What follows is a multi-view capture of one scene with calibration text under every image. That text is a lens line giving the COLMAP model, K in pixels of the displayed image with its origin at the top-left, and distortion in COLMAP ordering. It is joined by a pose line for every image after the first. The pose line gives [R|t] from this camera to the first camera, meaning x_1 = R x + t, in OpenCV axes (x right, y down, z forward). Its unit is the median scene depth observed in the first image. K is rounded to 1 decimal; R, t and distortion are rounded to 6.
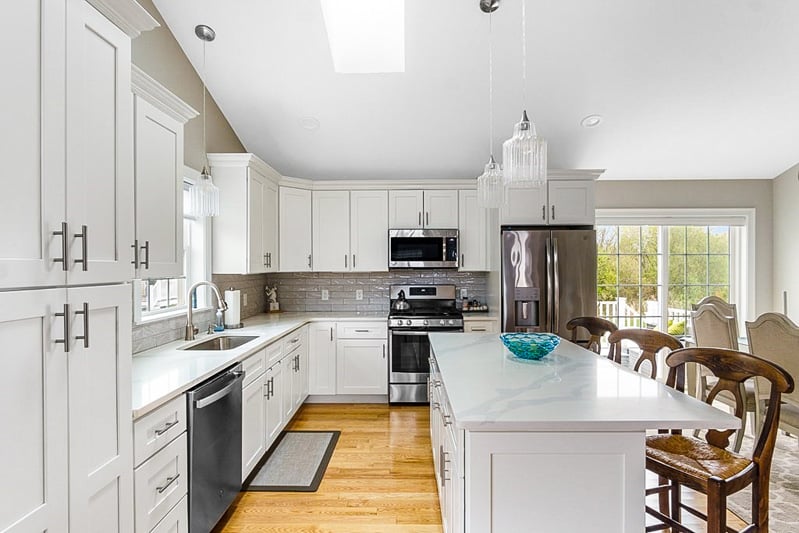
lens RADIAL K [[426.4, 0, 399.5], [0, 426.4, 266.5], [0, 0, 1]] dist [0.003224, 0.000747]
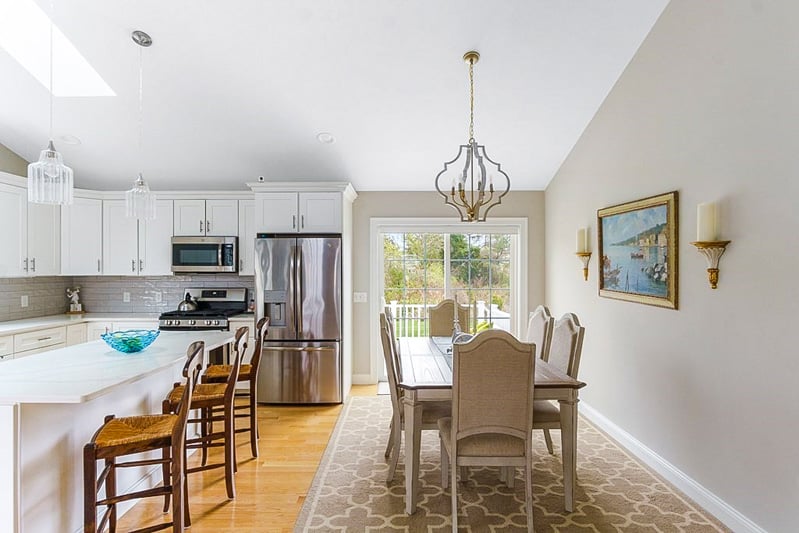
lens RADIAL K [[430.4, 0, 380.3], [0, 430.4, 271.5], [0, 0, 1]] dist [0.003349, 0.000458]
pose [[0.999991, 0.003787, -0.001772, 0.497797], [-0.003784, 0.999991, 0.001943, -0.002378], [0.001779, -0.001936, 0.999997, -0.085371]]
